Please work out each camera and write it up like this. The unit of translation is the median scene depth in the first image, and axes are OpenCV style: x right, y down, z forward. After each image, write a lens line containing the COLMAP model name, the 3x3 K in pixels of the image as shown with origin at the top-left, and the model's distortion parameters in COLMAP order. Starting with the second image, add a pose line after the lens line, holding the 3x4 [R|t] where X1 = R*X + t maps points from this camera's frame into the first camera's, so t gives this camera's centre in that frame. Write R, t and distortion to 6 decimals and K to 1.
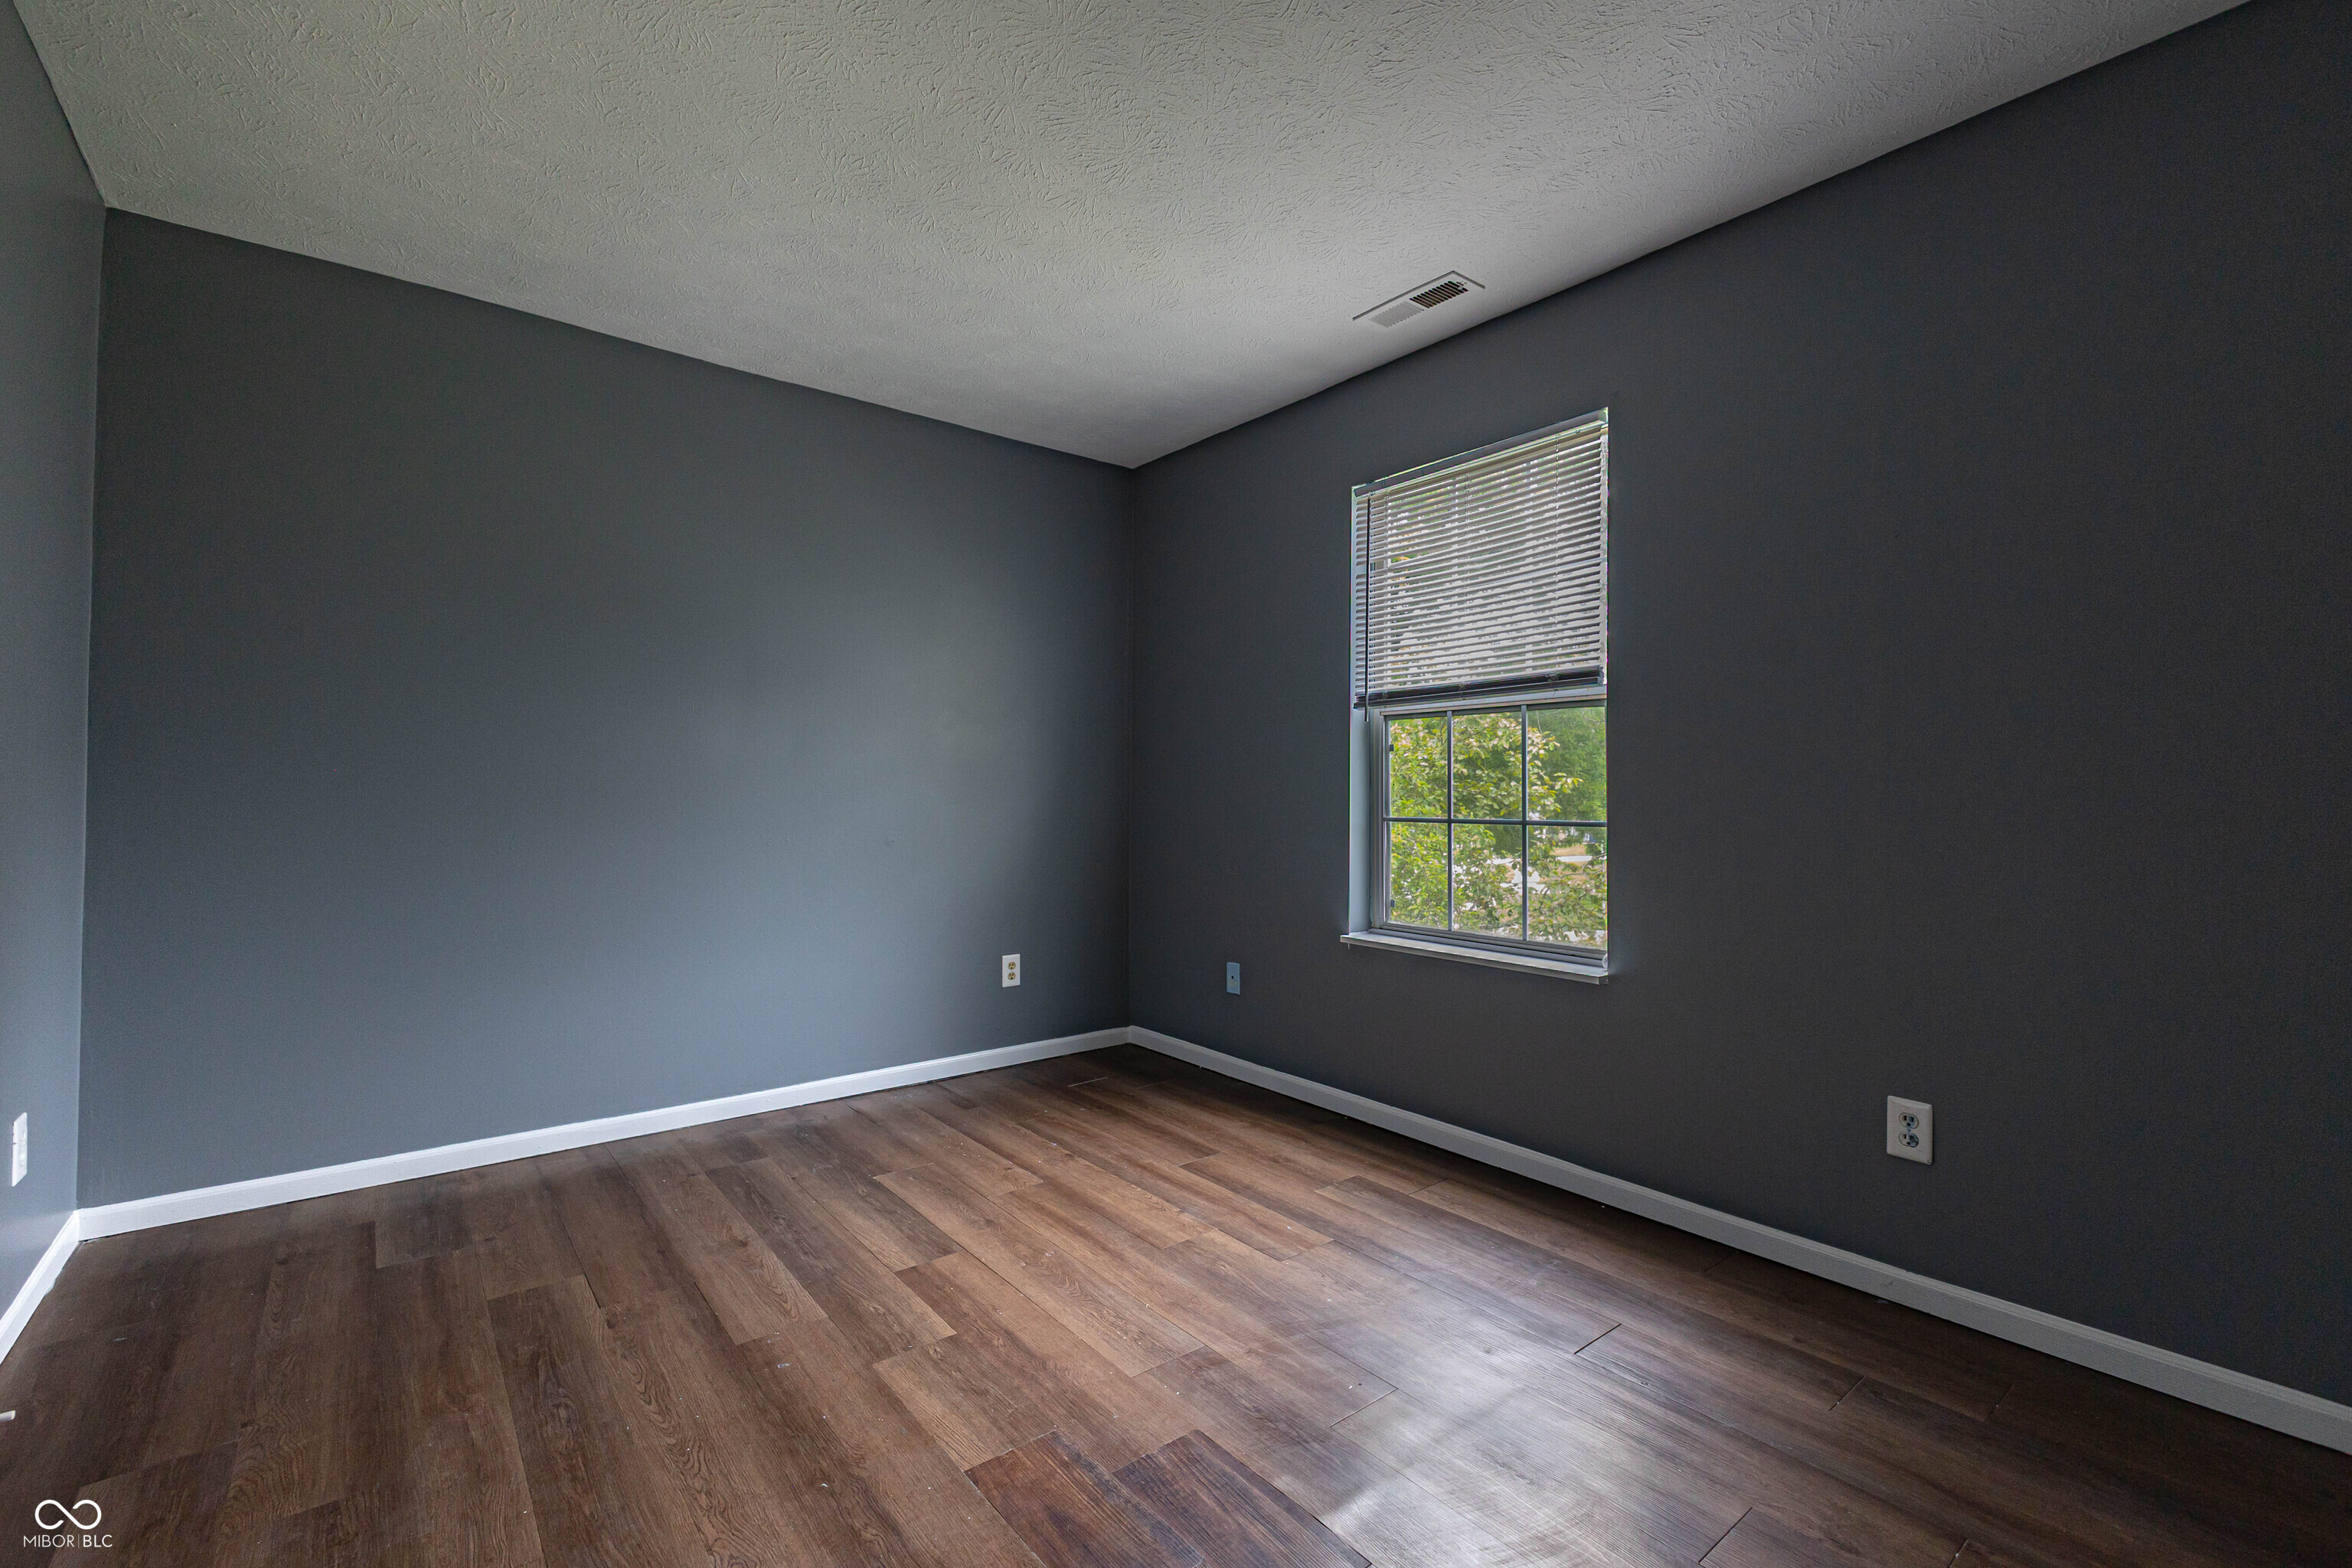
lens RADIAL K [[1012.0, 0, 1186.4], [0, 1012.0, 776.2], [0, 0, 1]] dist [0.007467, -0.000788]
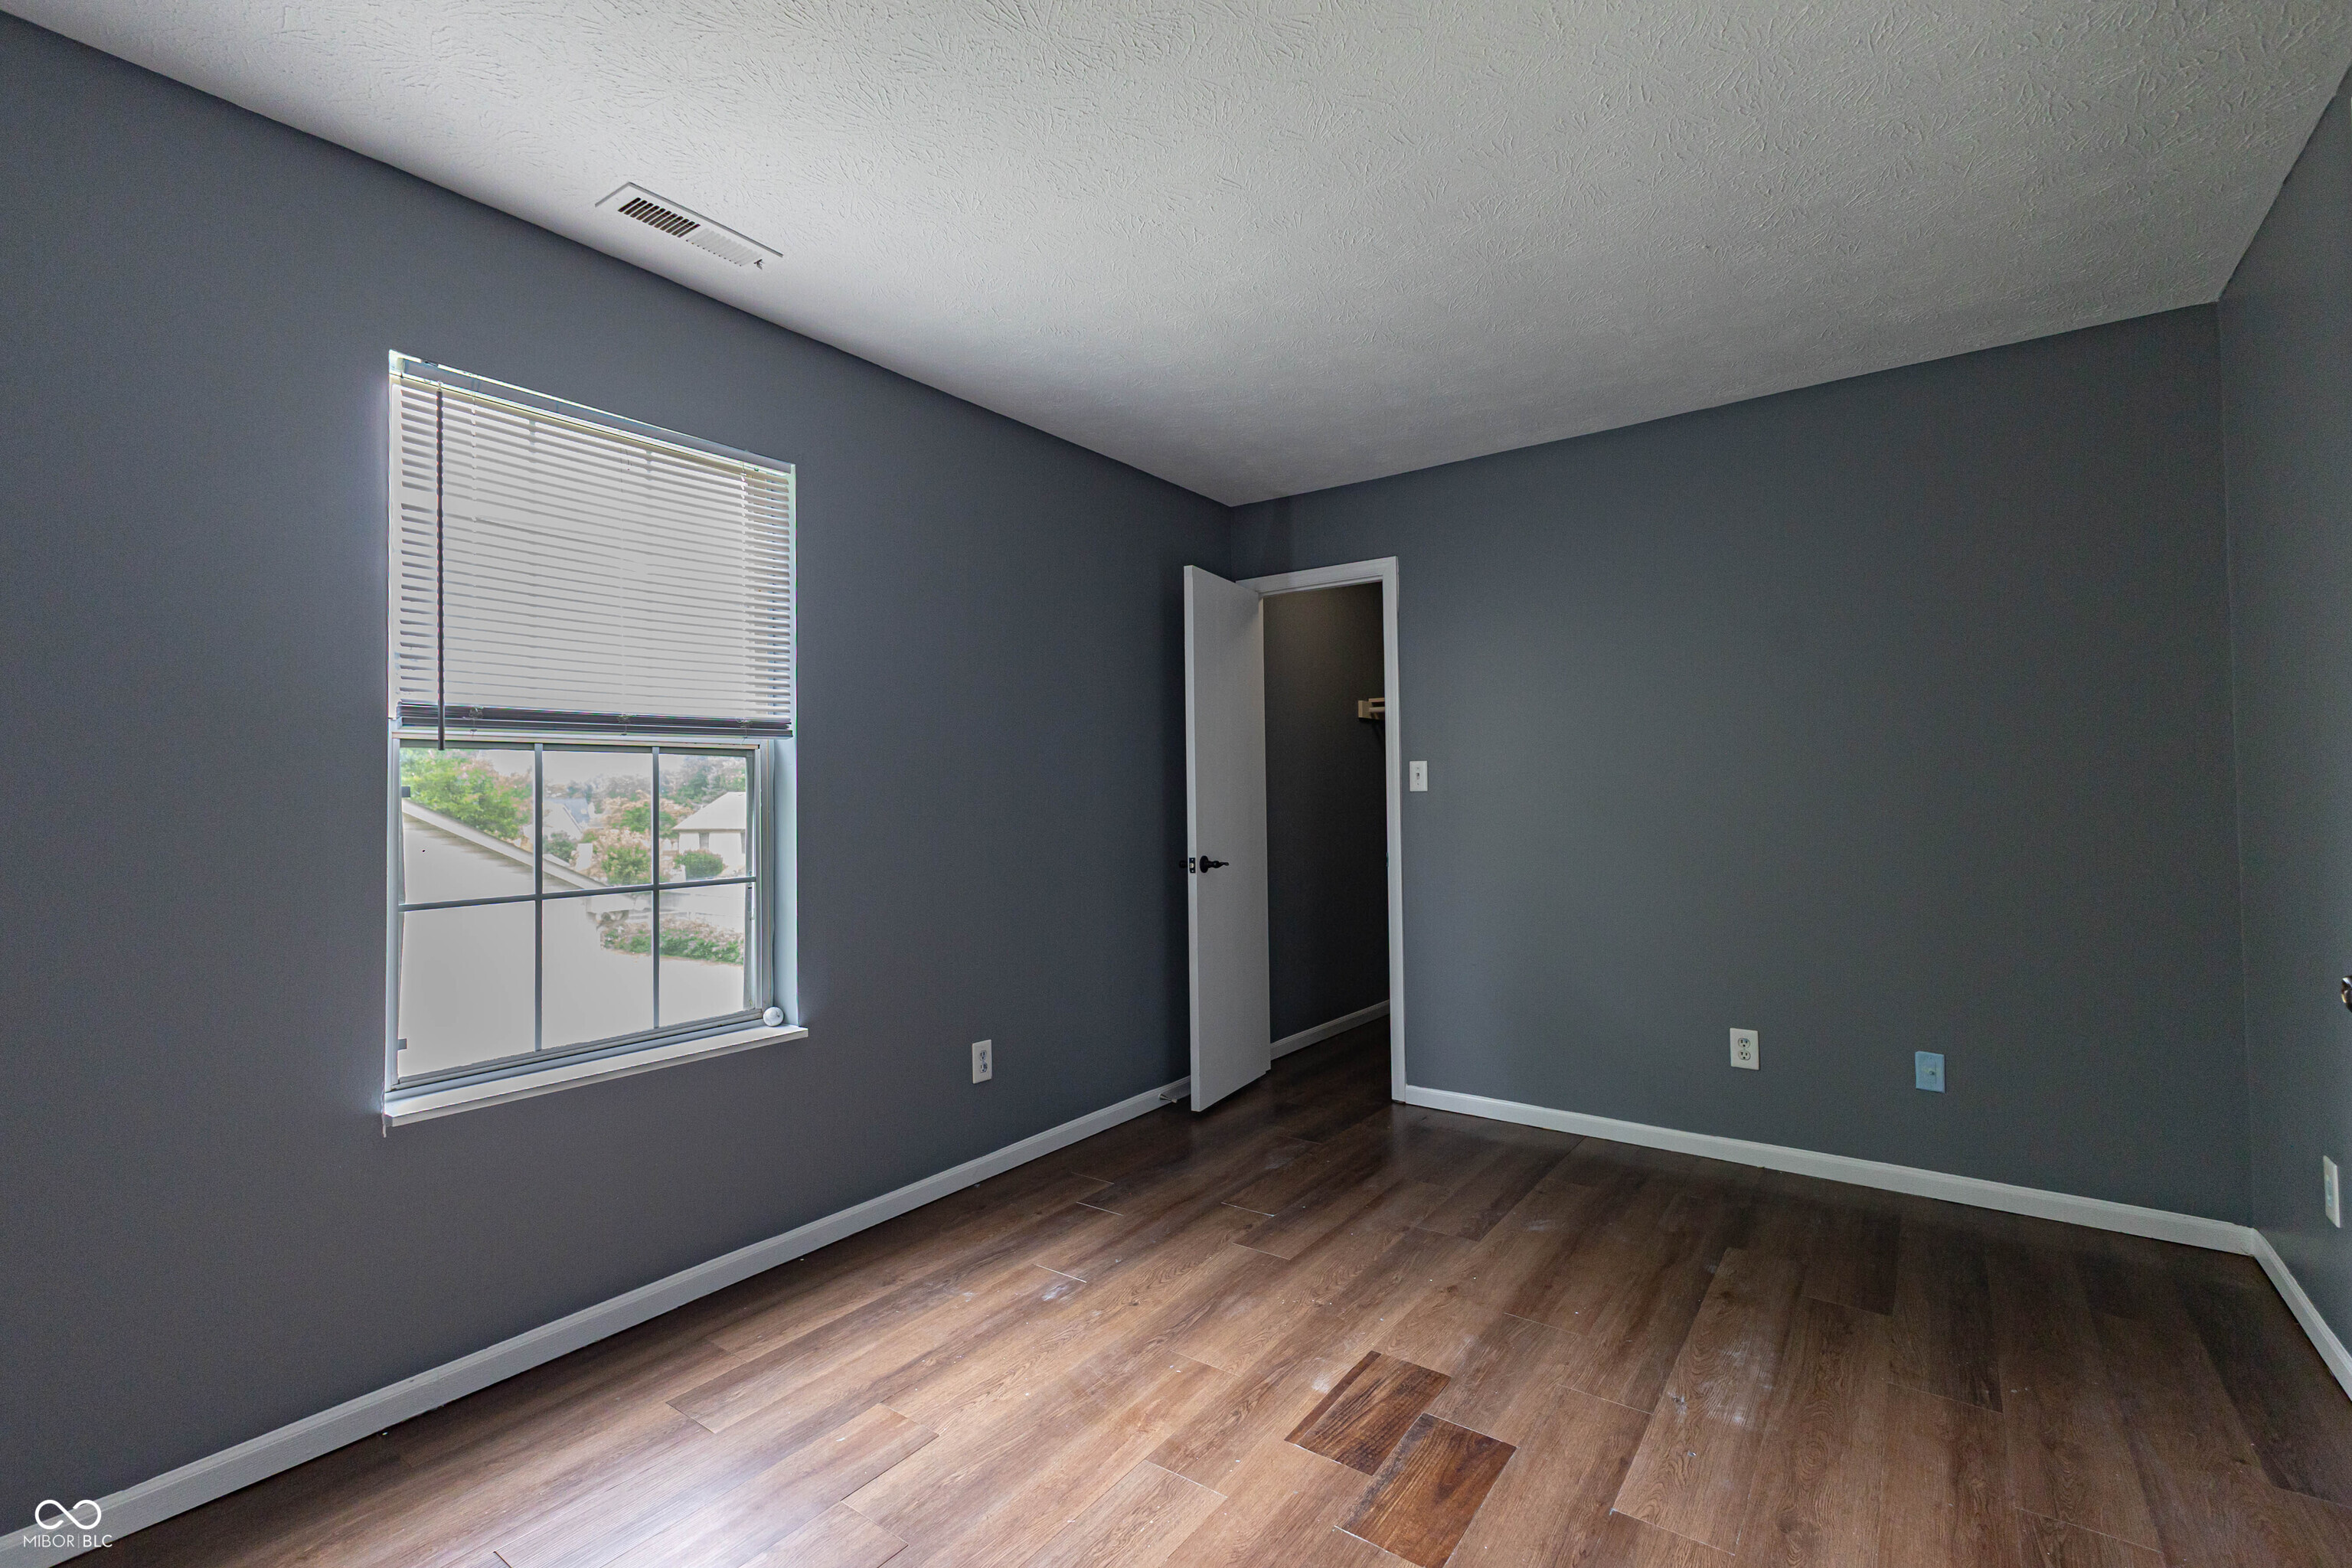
lens RADIAL K [[1012.0, 0, 1186.4], [0, 1012.0, 776.2], [0, 0, 1]] dist [0.007467, -0.000788]
pose [[-0.259258, 0.025401, 0.965474, -0.756166], [-0.000409, 0.999651, -0.026410, -0.030370], [-0.965808, -0.007242, -0.259157, 1.015619]]
